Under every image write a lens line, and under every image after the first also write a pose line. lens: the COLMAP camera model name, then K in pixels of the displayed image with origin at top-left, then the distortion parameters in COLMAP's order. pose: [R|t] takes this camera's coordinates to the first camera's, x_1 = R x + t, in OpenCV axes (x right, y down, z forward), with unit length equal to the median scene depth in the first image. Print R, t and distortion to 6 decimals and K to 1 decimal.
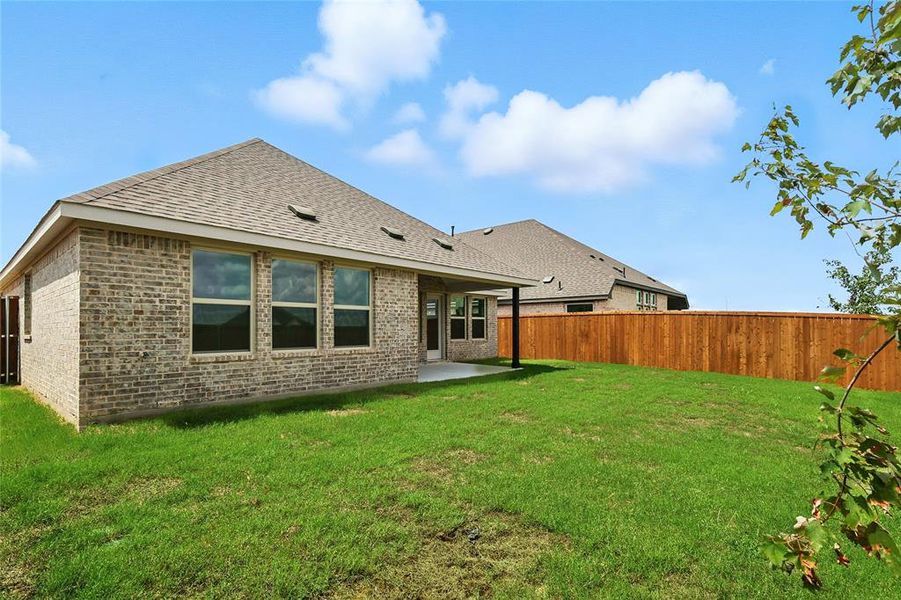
lens RADIAL K [[418.6, 0, 454.4], [0, 418.6, 318.7], [0, 0, 1]] dist [0.021384, -0.000019]
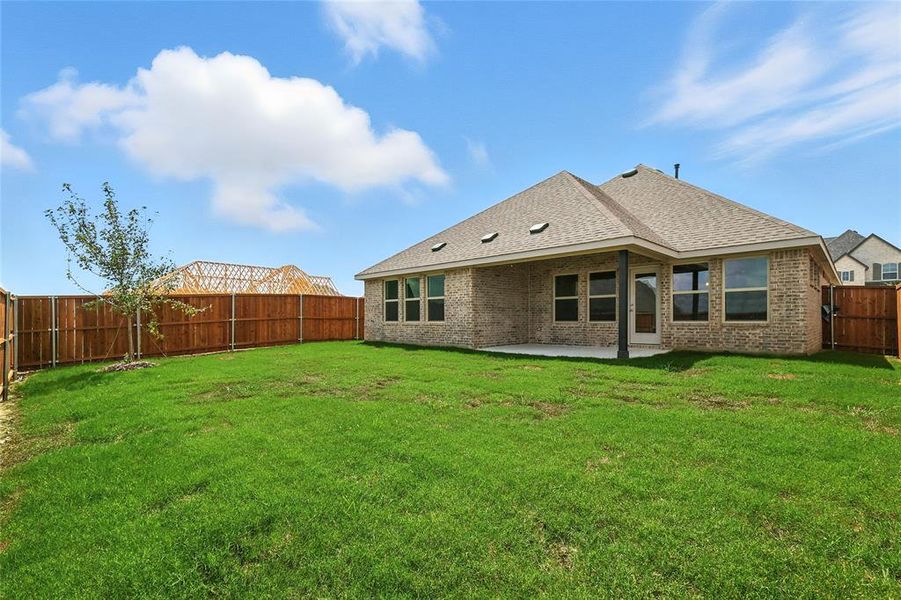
lens RADIAL K [[418.6, 0, 454.4], [0, 418.6, 318.7], [0, 0, 1]] dist [0.021384, -0.000019]
pose [[-0.060350, 0.001049, -0.998177, 1.353274], [0.031516, 0.999503, -0.000855, 0.057370], [0.997680, -0.031510, -0.060353, 1.103718]]
